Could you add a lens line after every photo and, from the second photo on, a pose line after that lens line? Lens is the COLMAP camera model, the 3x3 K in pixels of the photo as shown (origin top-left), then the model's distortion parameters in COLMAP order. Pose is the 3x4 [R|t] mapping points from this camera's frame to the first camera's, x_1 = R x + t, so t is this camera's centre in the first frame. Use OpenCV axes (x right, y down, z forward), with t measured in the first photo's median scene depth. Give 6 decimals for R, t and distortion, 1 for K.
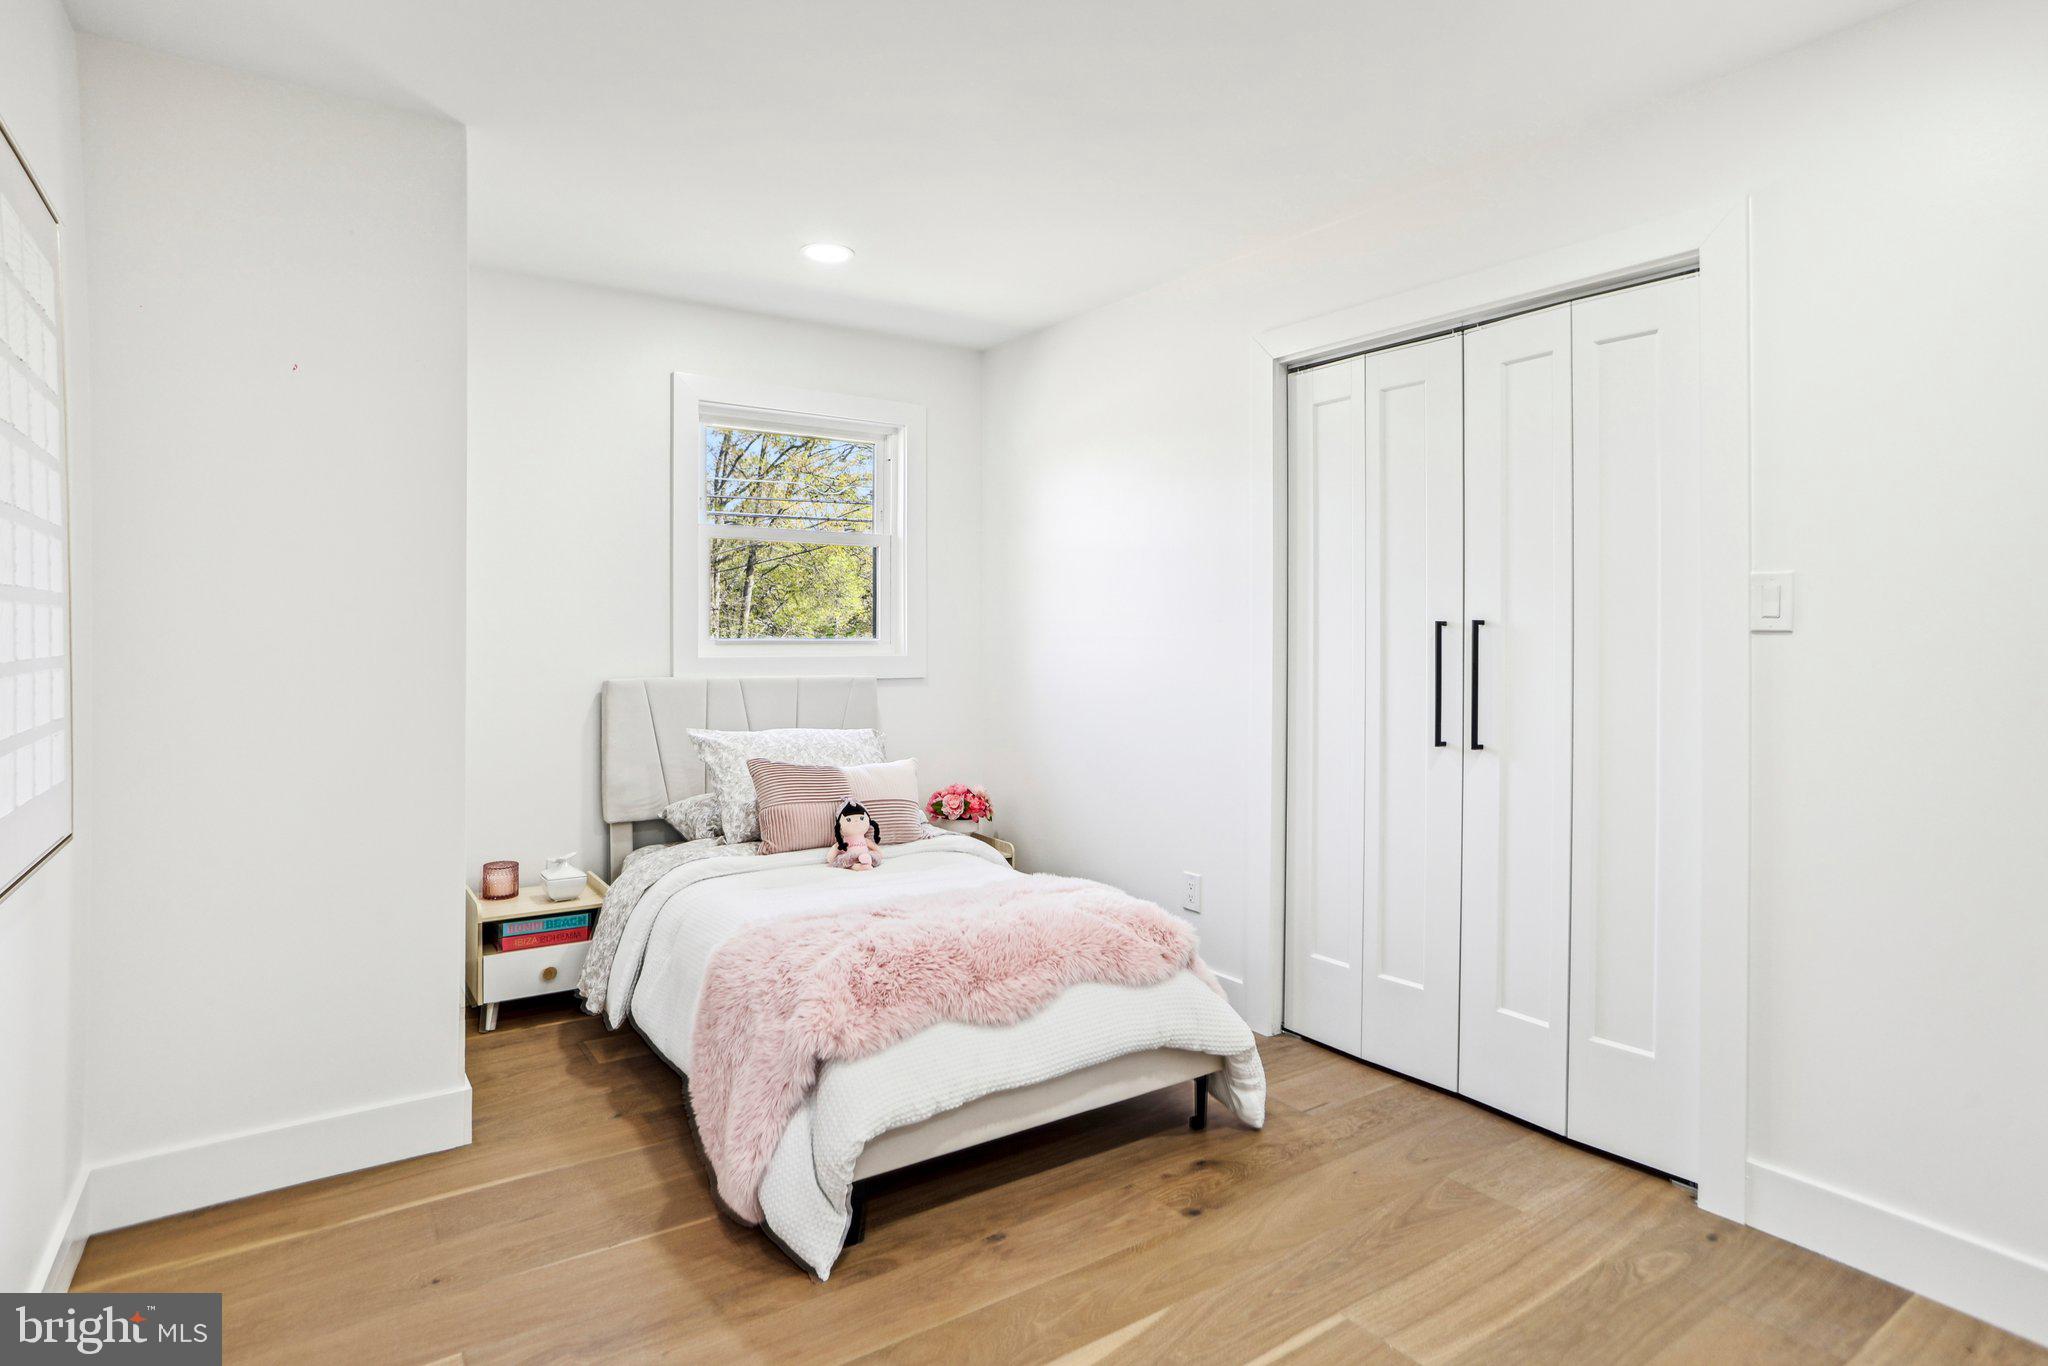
lens RADIAL K [[1057.1, 0, 1023.2], [0, 1057.1, 630.1], [0, 0, 1]] dist [-0.109800, 0.069985]
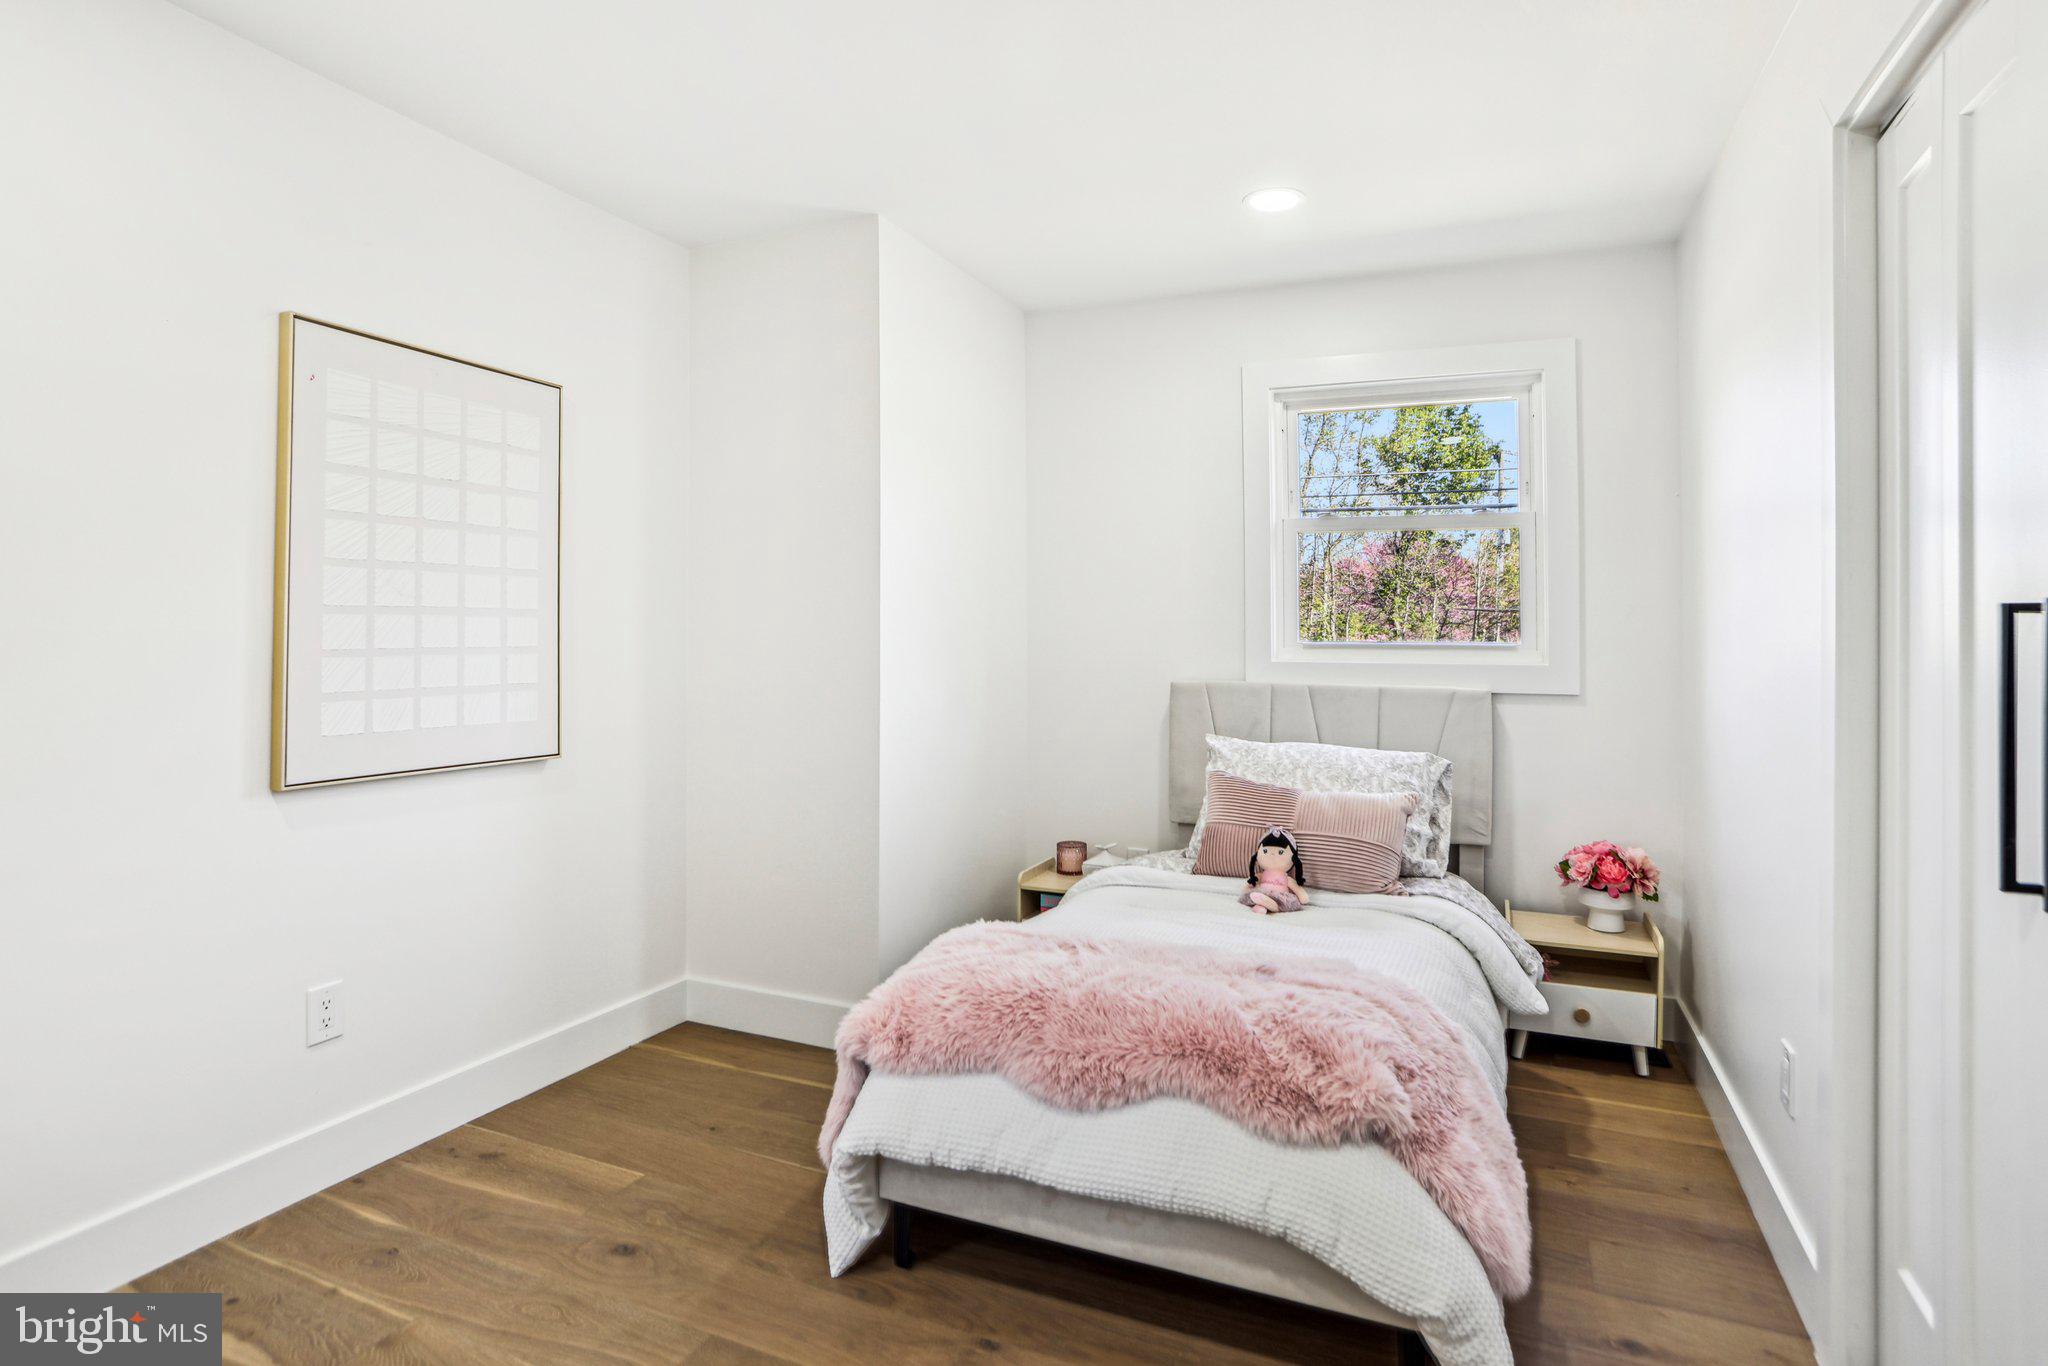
lens RADIAL K [[1069.3, 0, 1023.3], [0, 1069.3, 635.6], [0, 0, 1]] dist [-0.038848, 0.000470]
pose [[0.530232, -0.001586, -0.847851, 0.468709], [0.003651, 0.999993, 0.000413, 0.001889], [0.847845, -0.003315, 0.530234, 0.362085]]
